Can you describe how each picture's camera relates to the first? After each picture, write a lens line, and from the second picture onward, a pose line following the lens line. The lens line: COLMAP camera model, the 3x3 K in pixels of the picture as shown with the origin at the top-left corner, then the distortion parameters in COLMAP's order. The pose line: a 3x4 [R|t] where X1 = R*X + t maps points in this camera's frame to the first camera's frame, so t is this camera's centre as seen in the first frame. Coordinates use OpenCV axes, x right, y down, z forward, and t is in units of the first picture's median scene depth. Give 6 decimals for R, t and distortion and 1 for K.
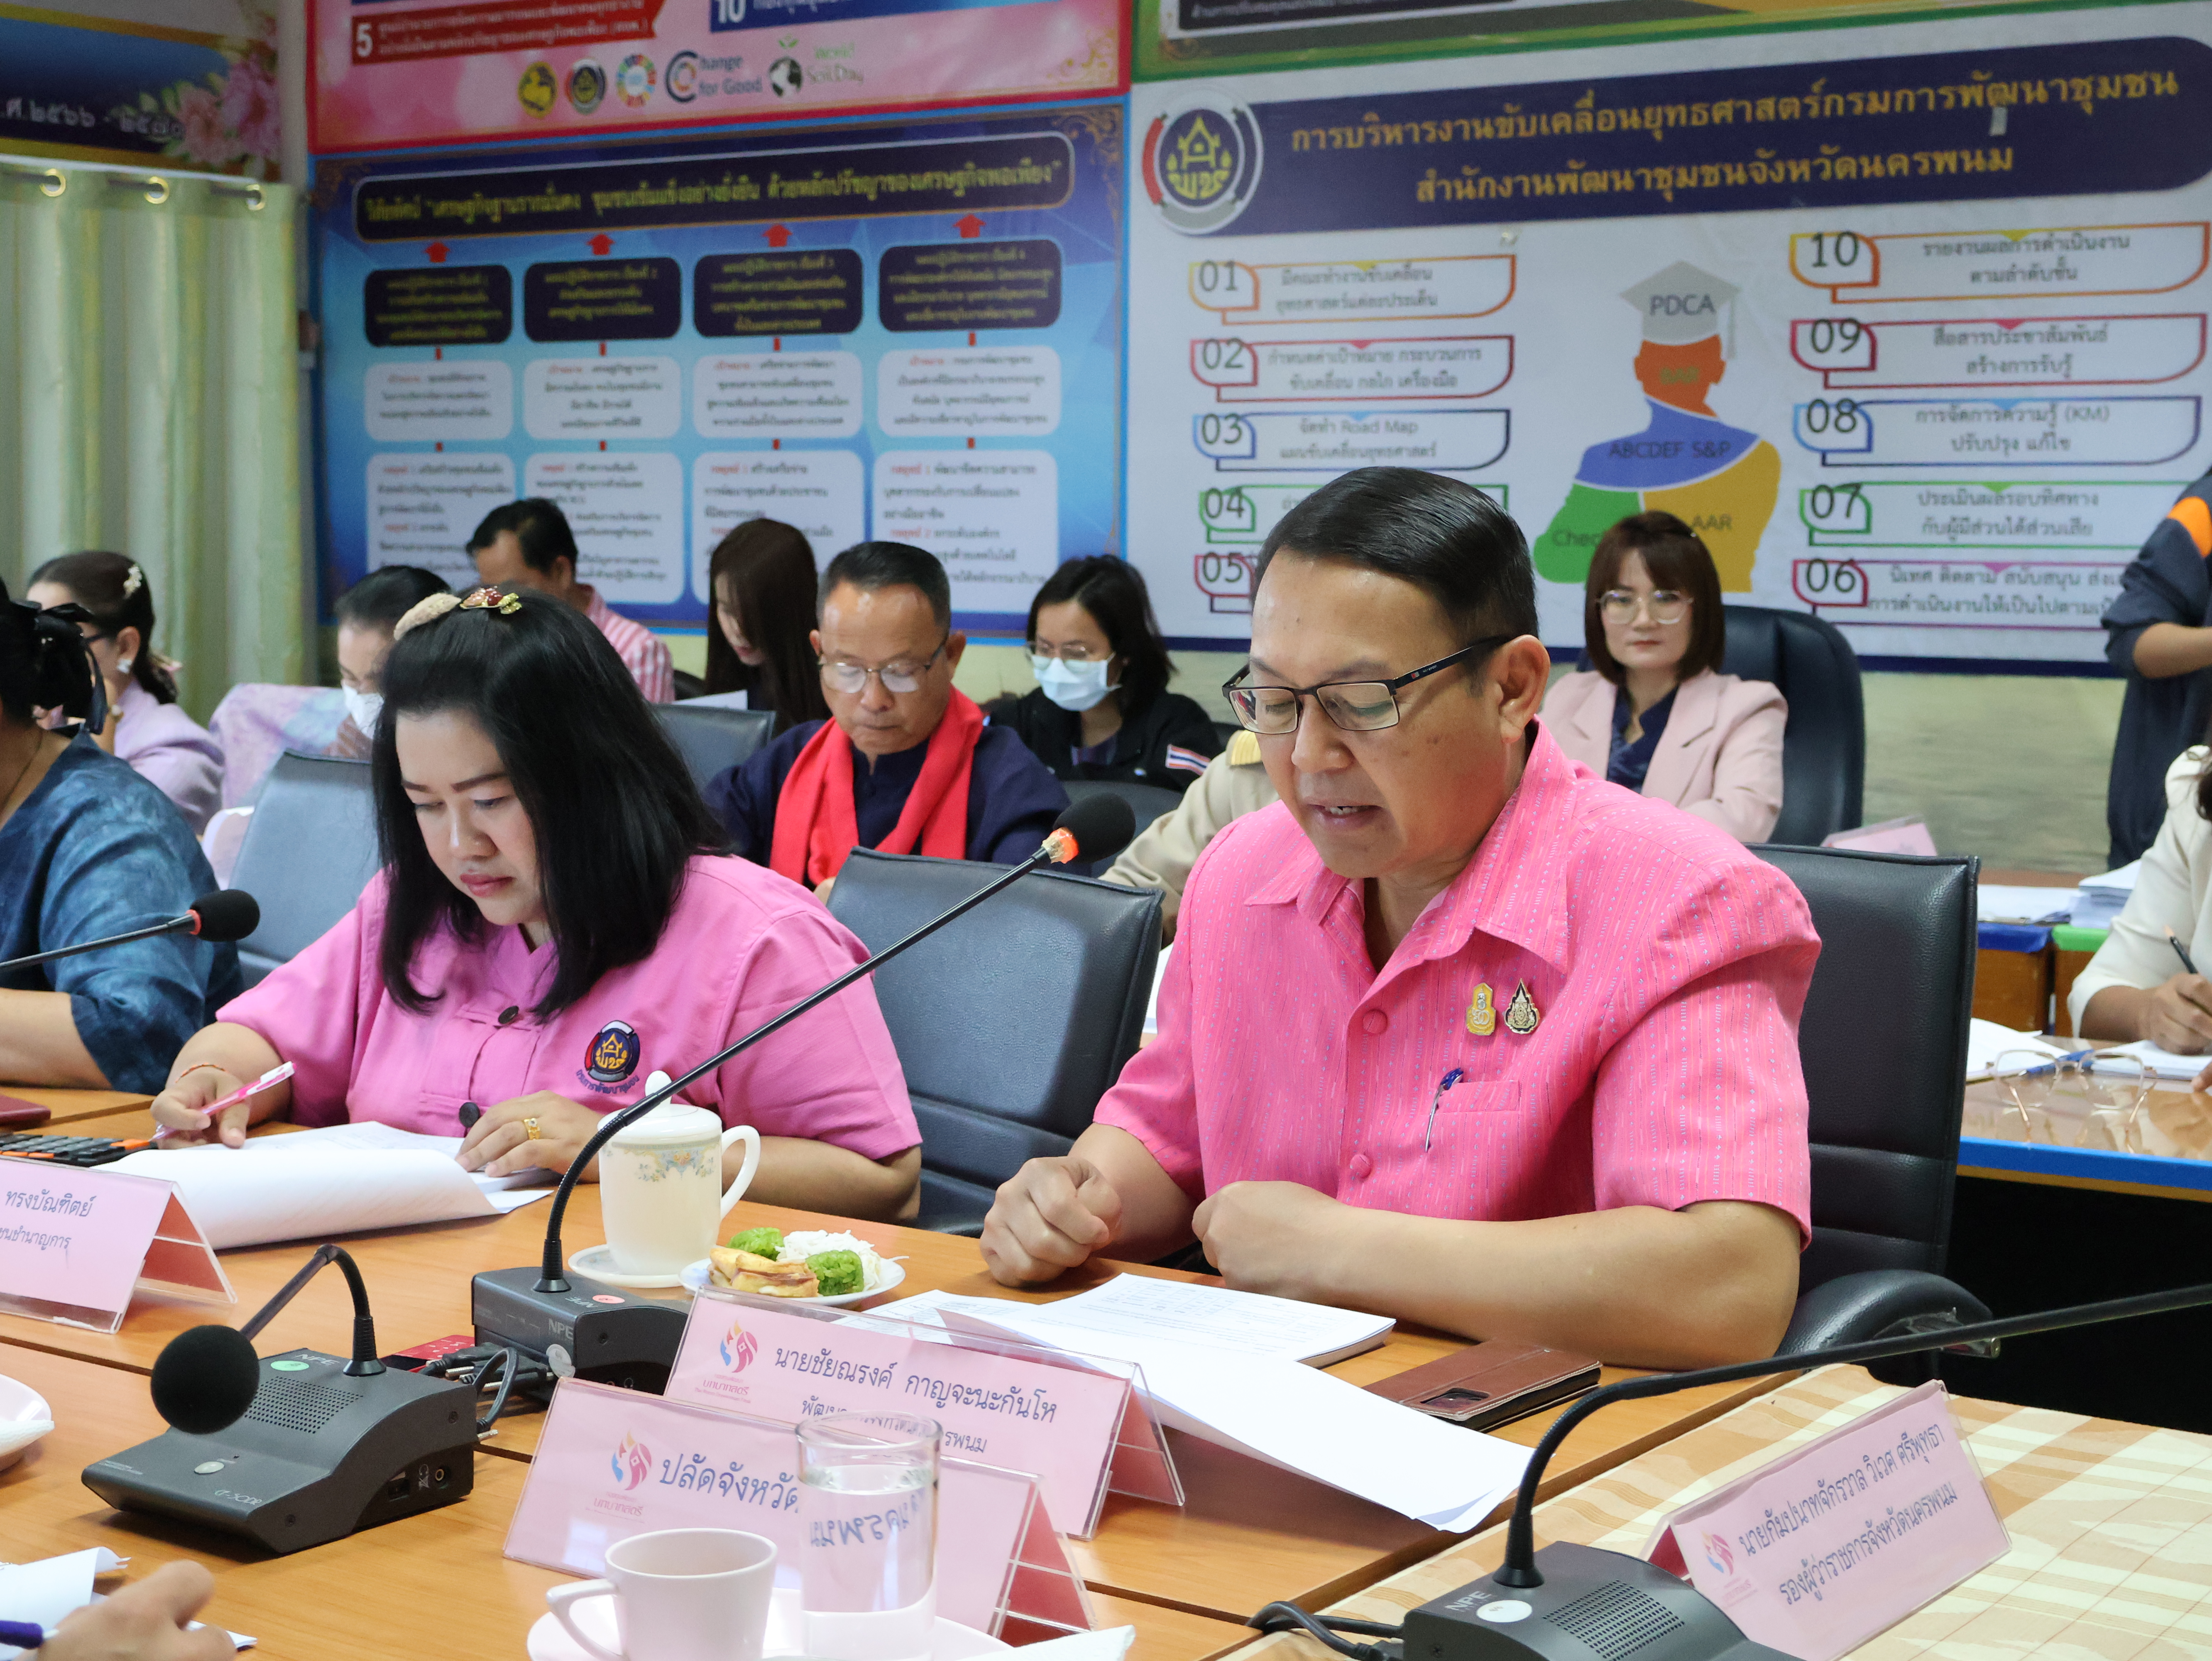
lens RADIAL K [[3531.8, 0, 1106.0], [0, 3531.8, 830.5], [0, 0, 1]] dist [0.001014, -0.012858]
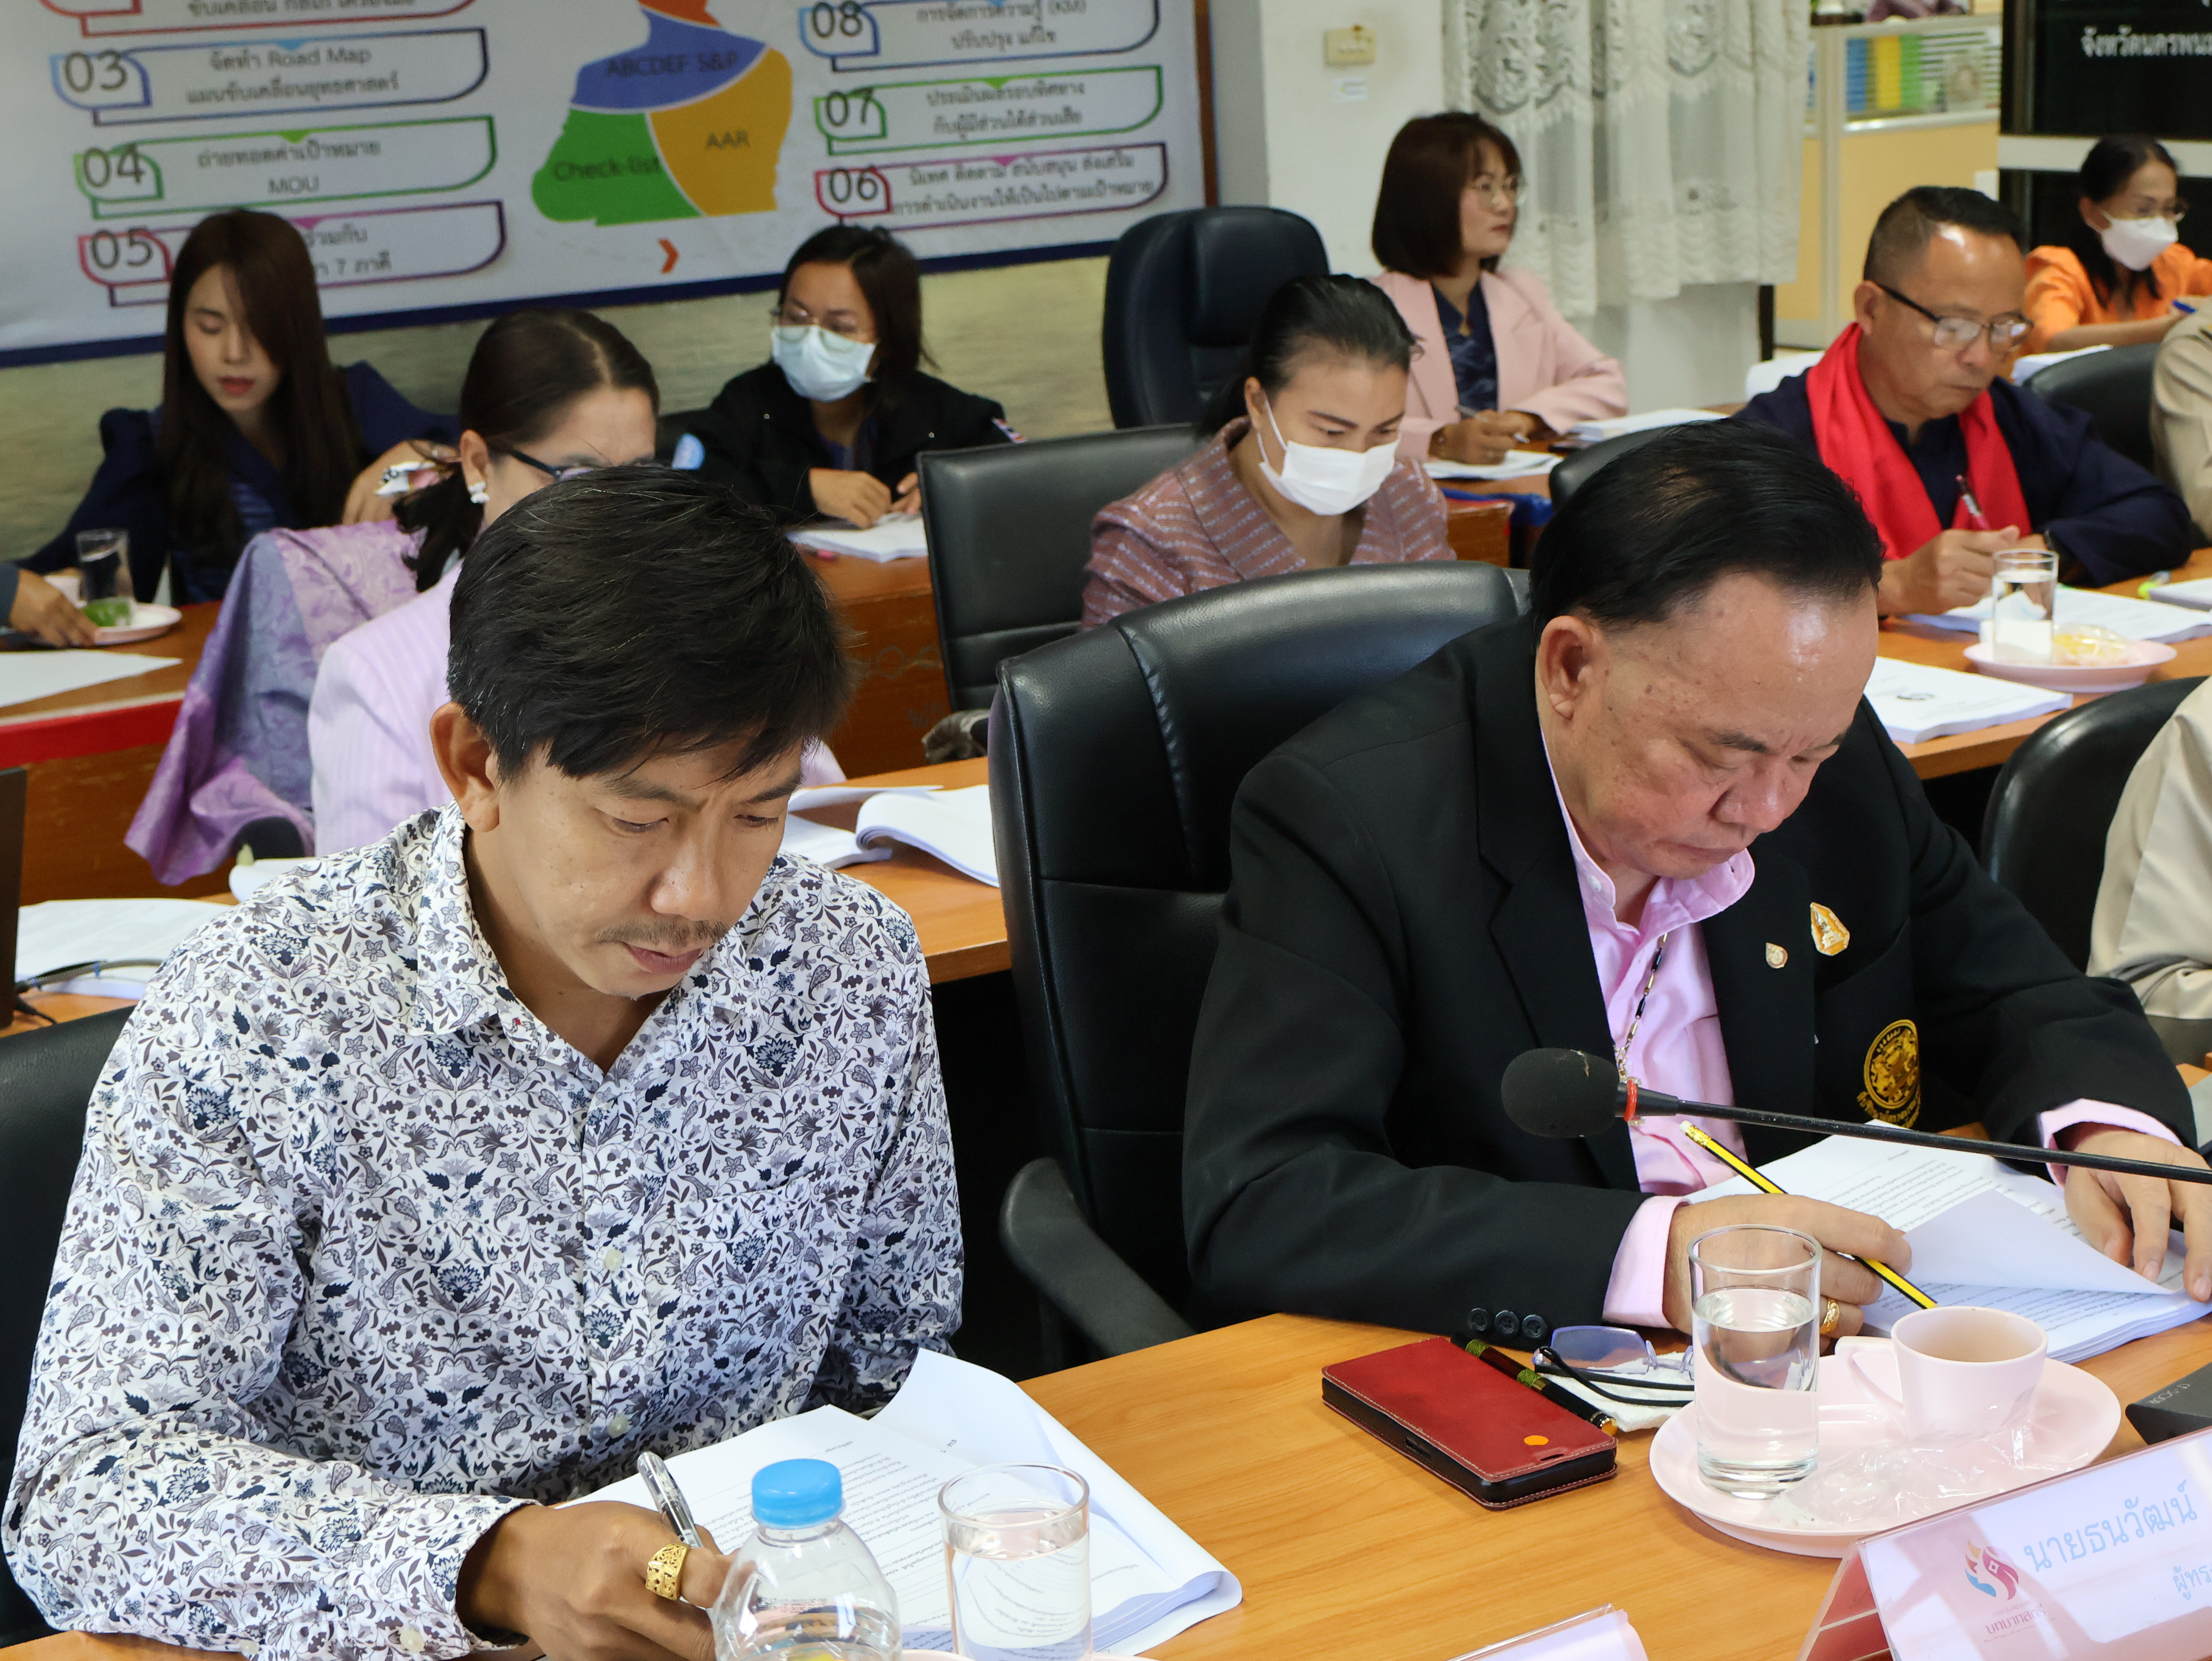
lens RADIAL K [[3349.1, 0, 1106.0], [0, 3349.1, 830.5], [0, 0, 1]] dist [-0.001595, -0.024403]
pose [[0.432245, -0.248537, 0.866830, -0.557661], [0.136731, 0.968218, 0.209426, -0.075380], [-0.891330, 0.027999, 0.452489, 0.468030]]
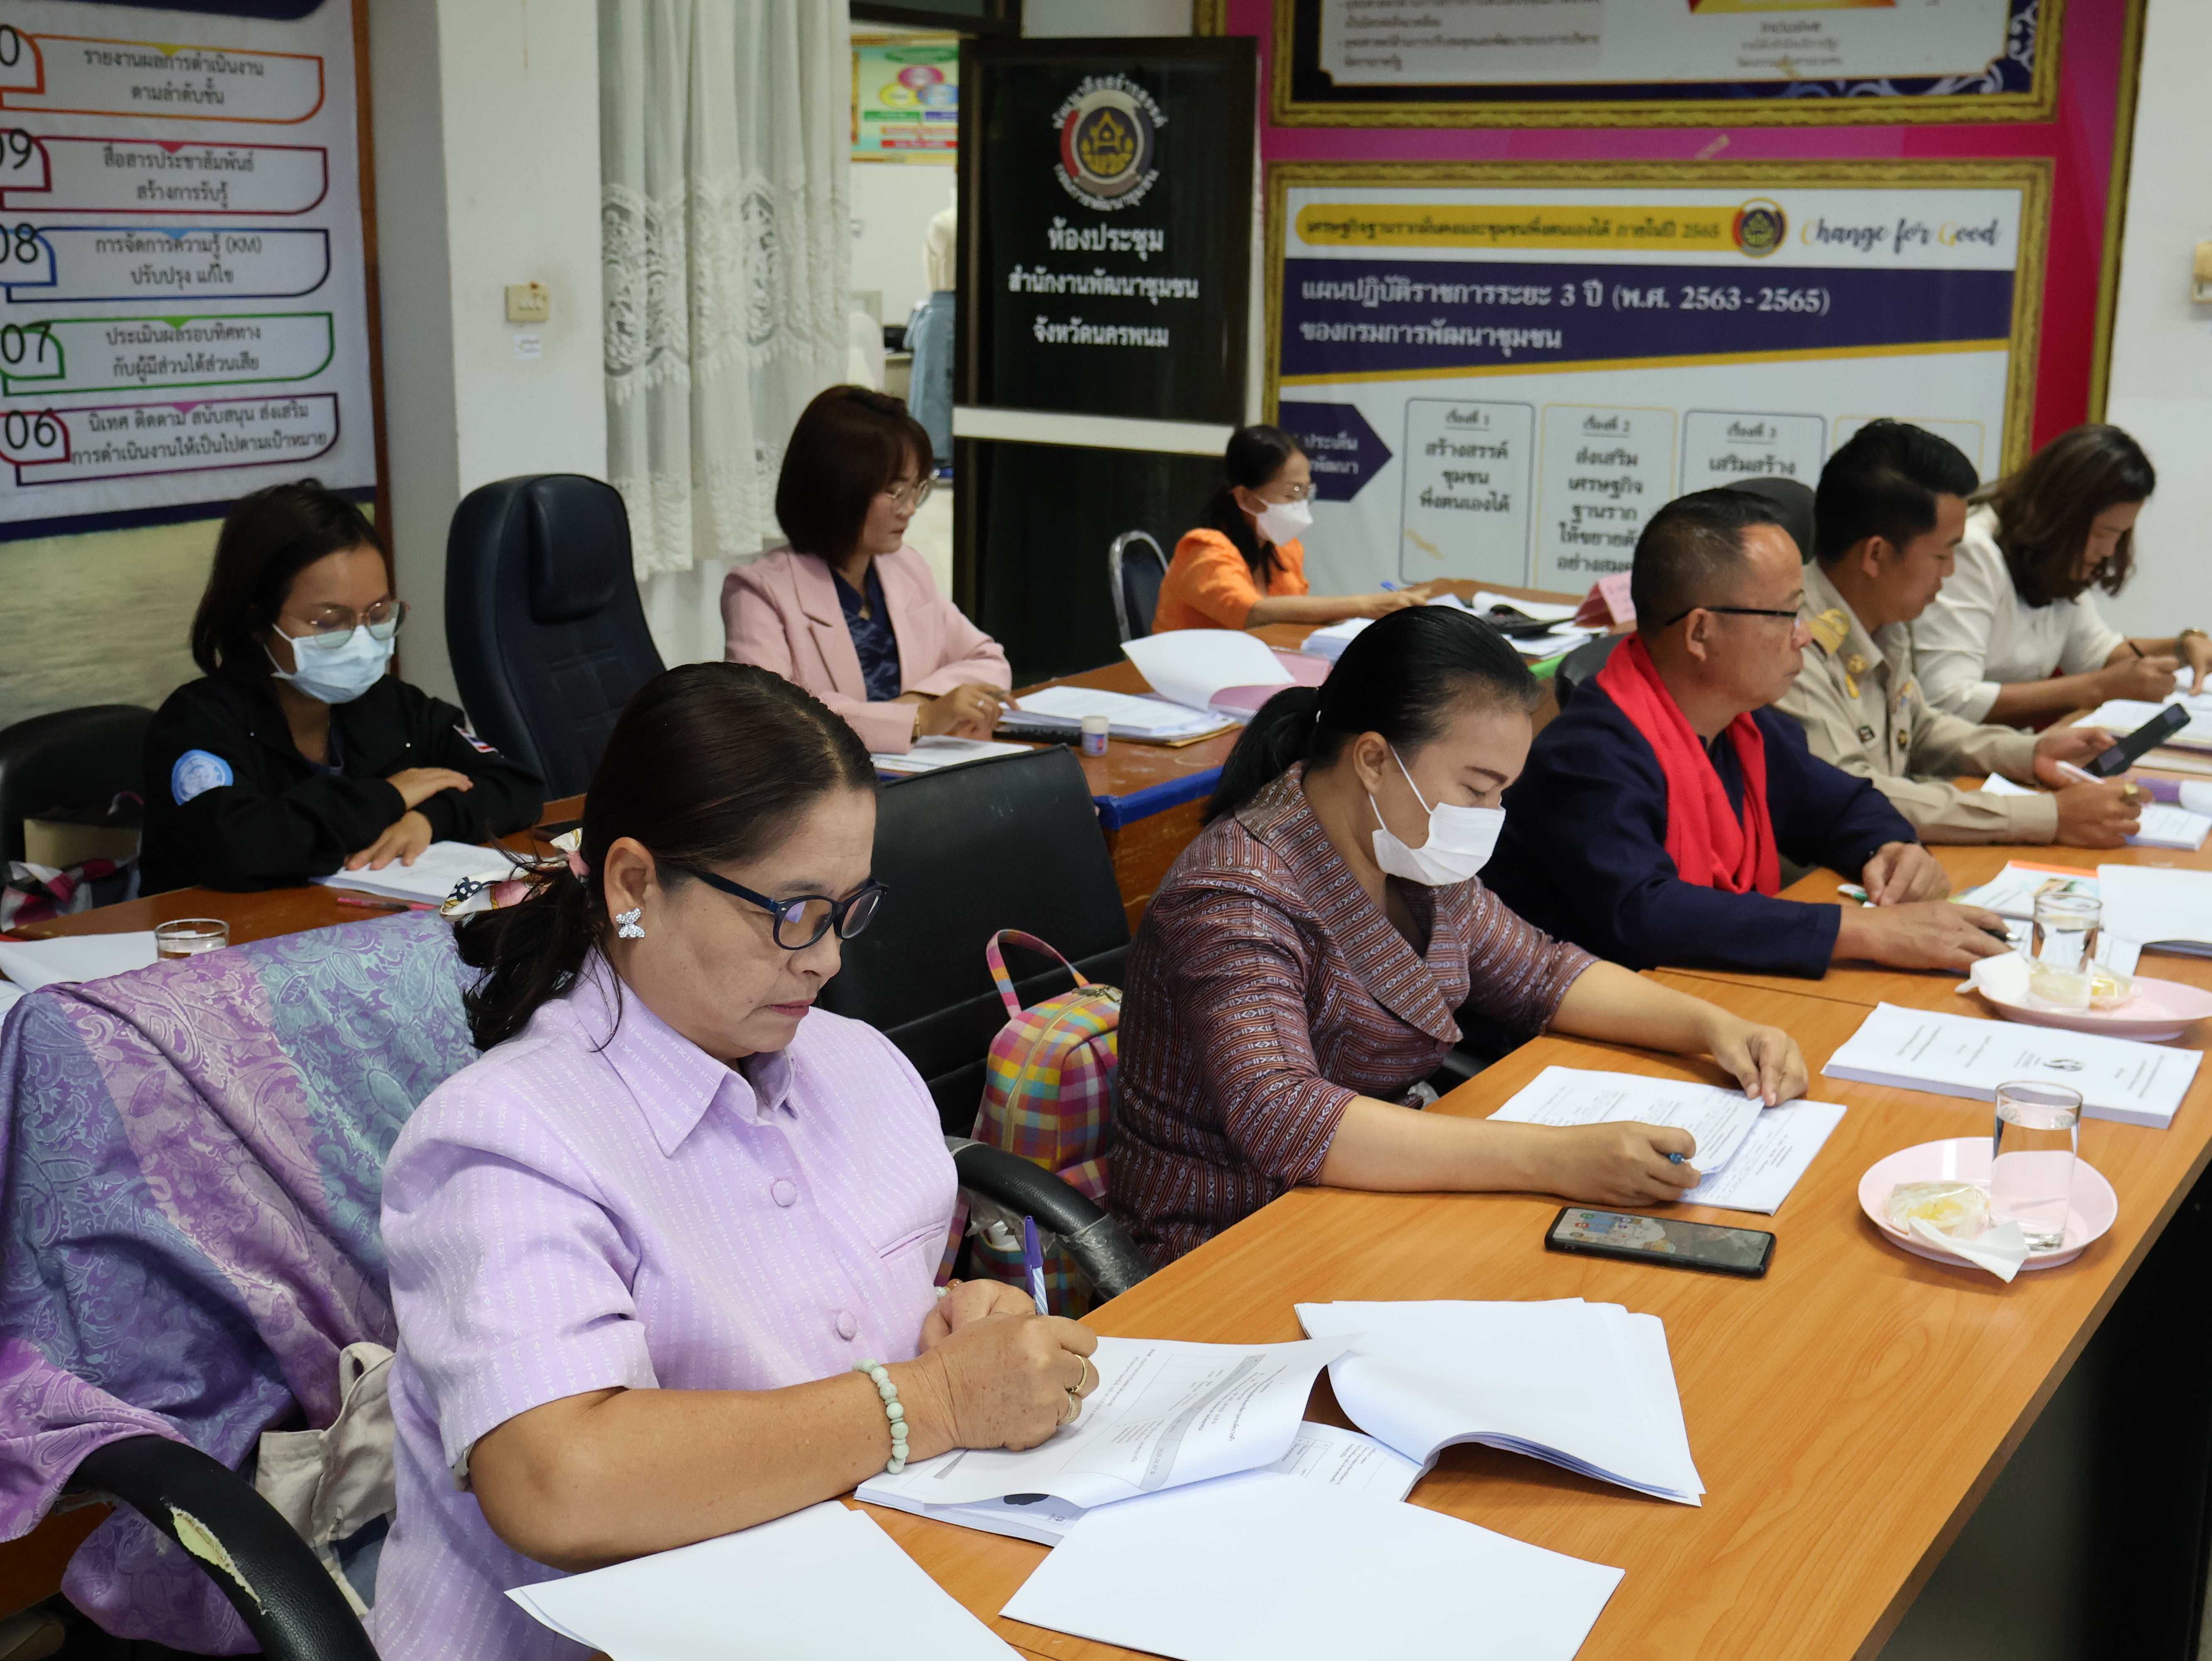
lens RADIAL K [[2690.2, 0, 1106.0], [0, 2690.2, 830.5], [0, 0, 1]] dist [-0.003442, -0.007537]
pose [[-0.065431, -0.223607, 0.972481, -0.433831], [0.075757, 0.970643, 0.228281, -0.096861], [-0.994977, 0.088609, -0.046570, 0.698140]]
